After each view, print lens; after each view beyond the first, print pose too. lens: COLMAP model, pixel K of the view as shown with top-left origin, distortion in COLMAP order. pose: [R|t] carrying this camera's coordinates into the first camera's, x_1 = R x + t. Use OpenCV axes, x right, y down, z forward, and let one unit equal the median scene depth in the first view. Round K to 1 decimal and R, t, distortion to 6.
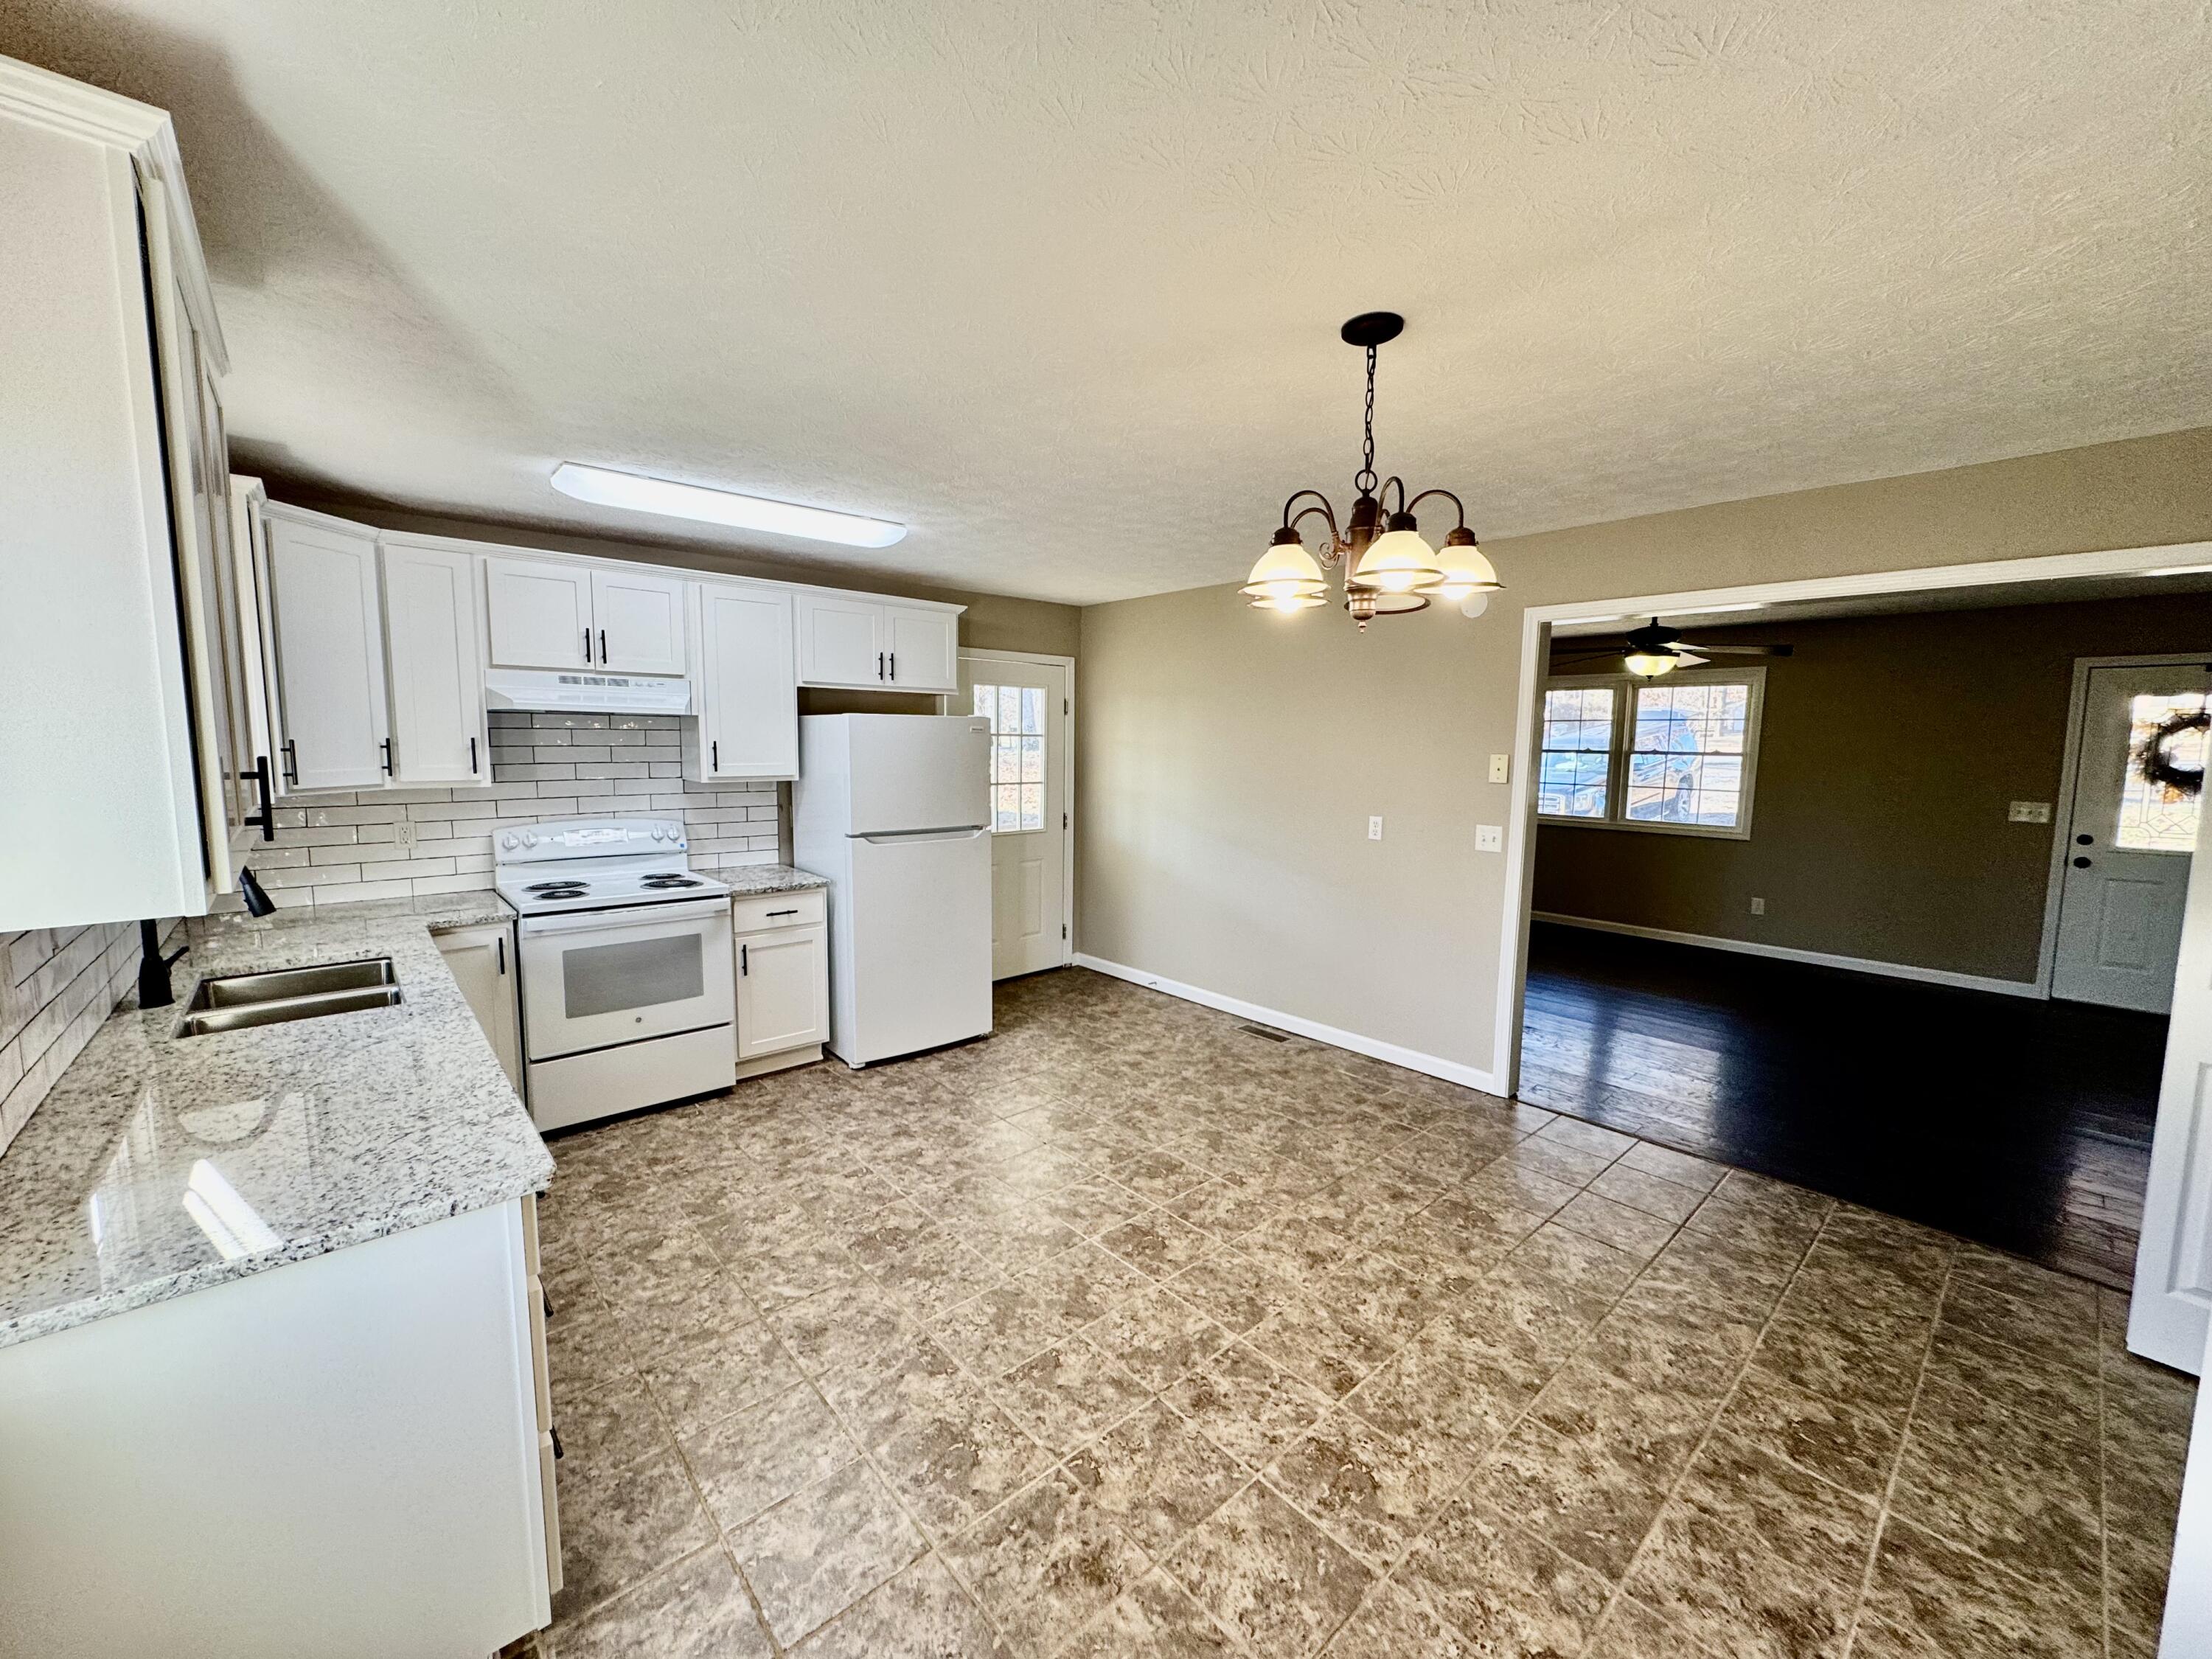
lens RADIAL K [[875.8, 0, 1110.3], [0, 875.8, 829.3], [0, 0, 1]] dist [-0.001762, 0.000146]
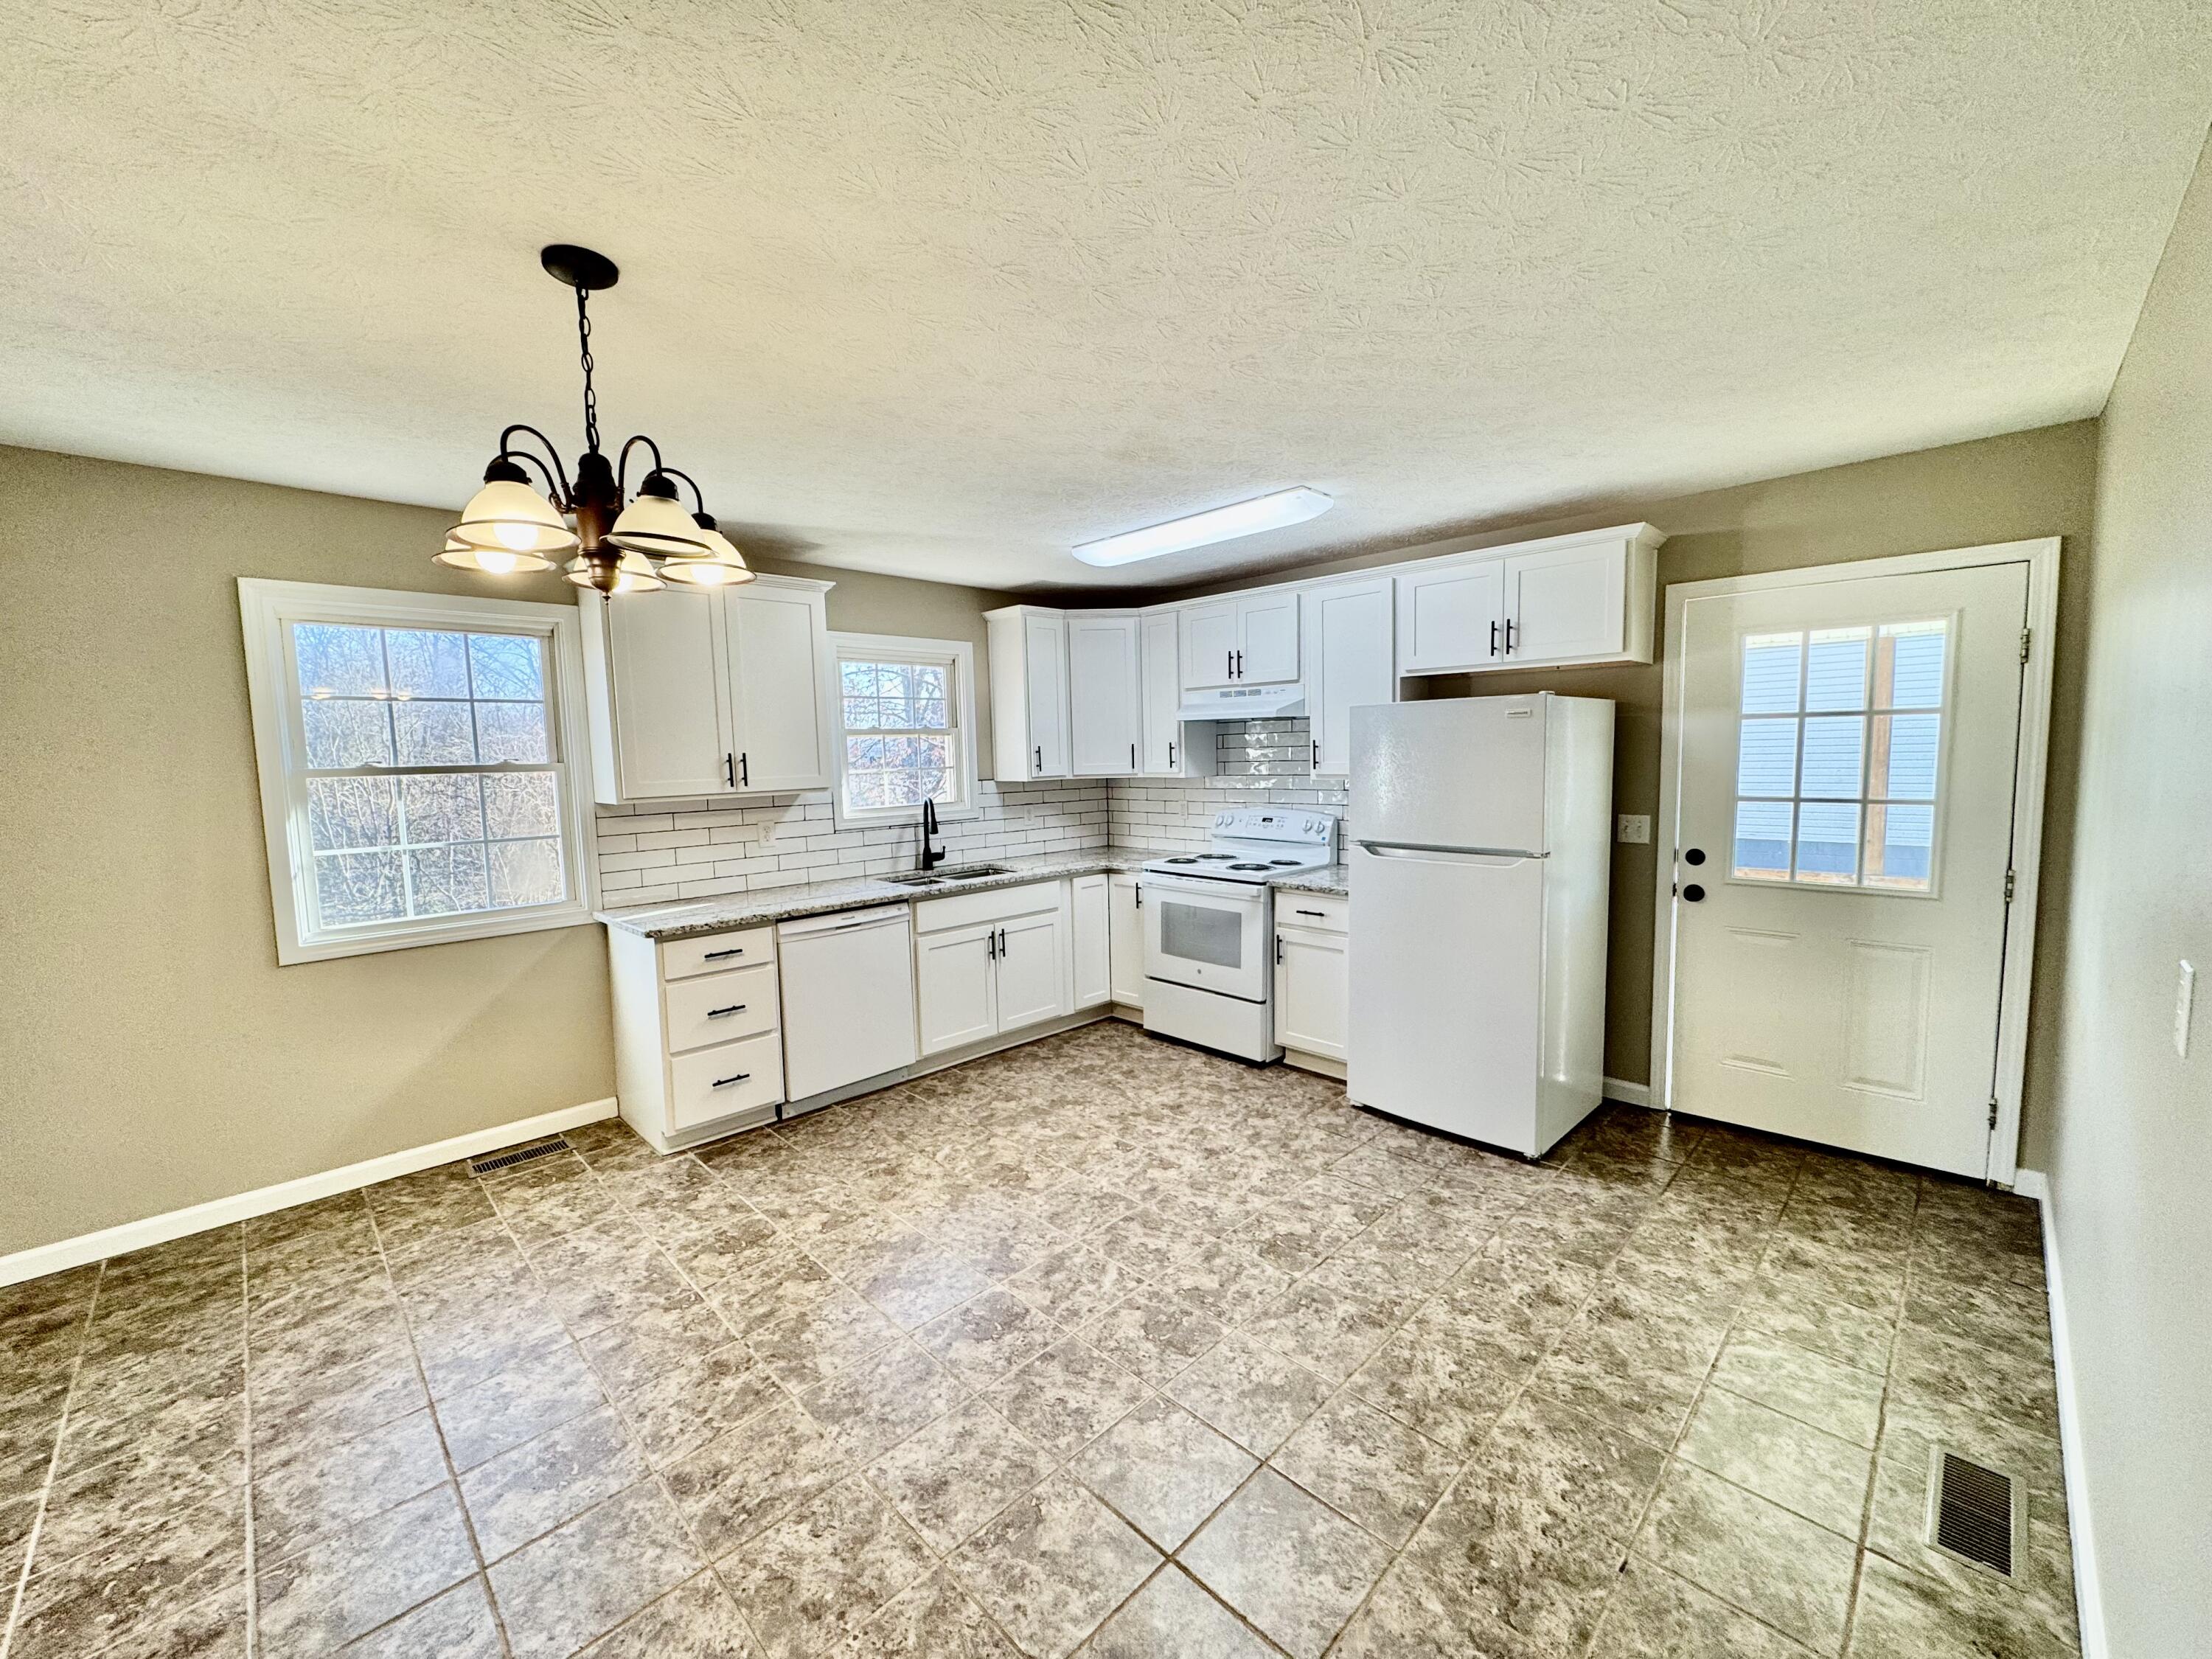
lens RADIAL K [[875.8, 0, 1110.3], [0, 875.8, 829.3], [0, 0, 1]] dist [-0.001762, 0.000146]
pose [[0.052272, 0.075995, -0.995737, 0.735326], [-0.083764, 0.993920, 0.071459, -0.061985], [0.995114, 0.079672, 0.058320, 0.891826]]
